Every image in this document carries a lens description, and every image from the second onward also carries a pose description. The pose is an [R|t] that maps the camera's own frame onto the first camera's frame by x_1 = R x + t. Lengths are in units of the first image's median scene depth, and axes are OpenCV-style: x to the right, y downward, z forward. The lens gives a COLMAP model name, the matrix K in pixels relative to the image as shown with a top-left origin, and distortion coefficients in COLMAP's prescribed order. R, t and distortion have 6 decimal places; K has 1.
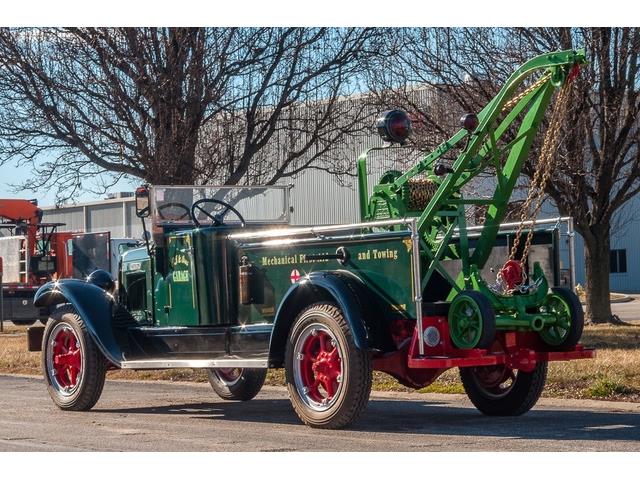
lens RADIAL K [[2359.1, 0, 320.0], [0, 2359.1, 240.0], [0, 0, 1]] dist [-0.001299, -1.018706]
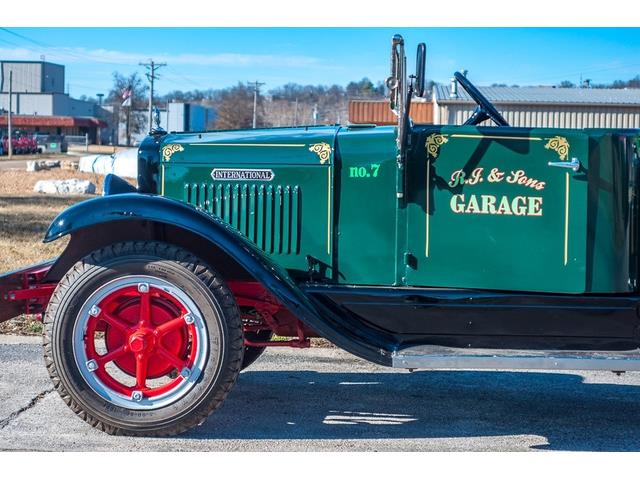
lens RADIAL K [[1480.7, 0, 320.0], [0, 1480.7, 240.0], [0, 0, 1]] dist [-0.016901, 0.193237]
pose [[0.613052, -0.004816, 0.790028, -0.355996], [-0.060174, 0.996792, 0.052770, 0.006938], [-0.787748, -0.079890, 0.610795, 0.772634]]
